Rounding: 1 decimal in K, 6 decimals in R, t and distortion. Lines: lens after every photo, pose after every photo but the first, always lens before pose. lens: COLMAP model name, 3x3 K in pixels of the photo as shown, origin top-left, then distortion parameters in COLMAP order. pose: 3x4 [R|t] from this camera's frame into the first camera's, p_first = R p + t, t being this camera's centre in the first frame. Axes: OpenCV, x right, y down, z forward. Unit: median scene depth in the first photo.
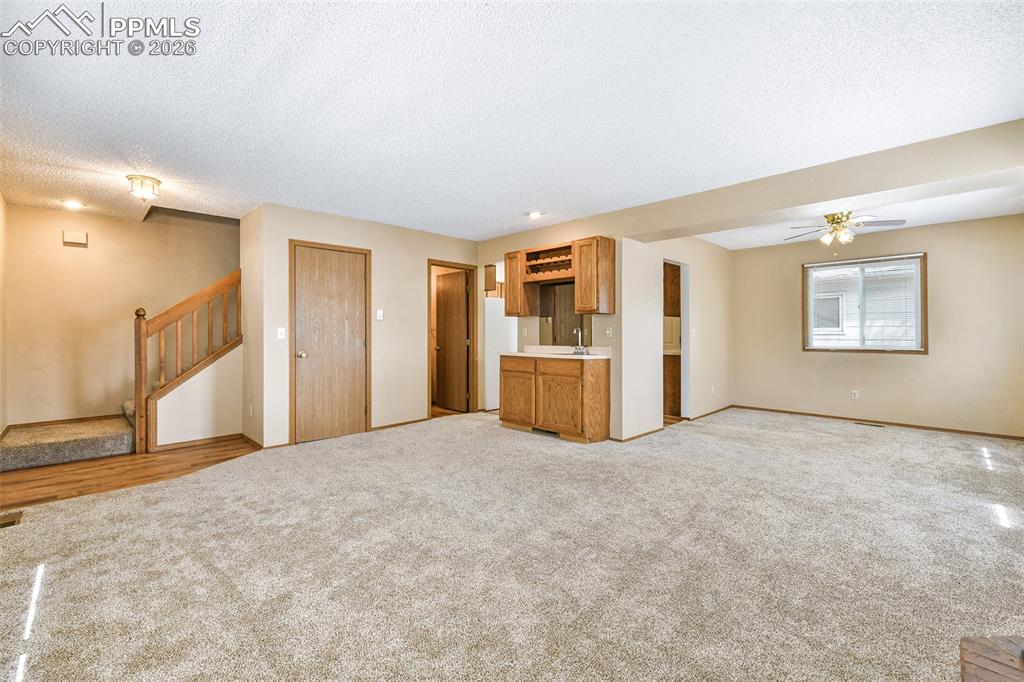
lens RADIAL K [[435.8, 0, 507.9], [0, 435.8, 340.5], [0, 0, 1]] dist [-0.000433, 0.001345]
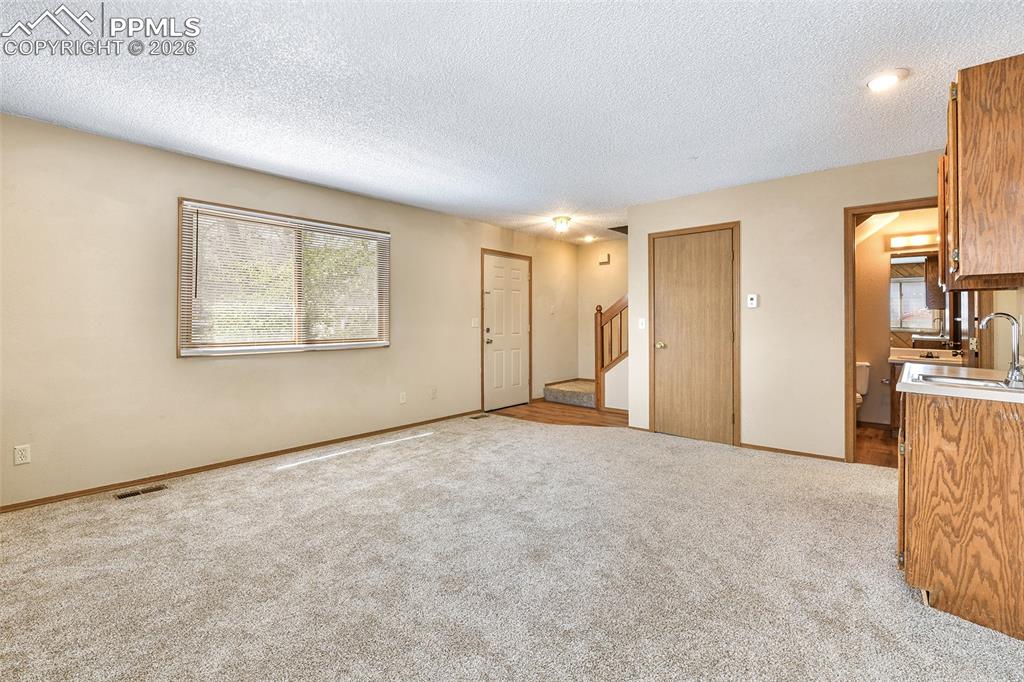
lens RADIAL K [[426.4, 0, 456.2], [0, 426.4, 317.9], [0, 0, 1]] dist [-0.004365, -0.000280]
pose [[0.044190, -0.007257, -0.998997, 0.480625], [-0.014673, 0.999861, -0.007913, -0.015552], [0.998915, 0.015008, 0.044077, 0.473962]]
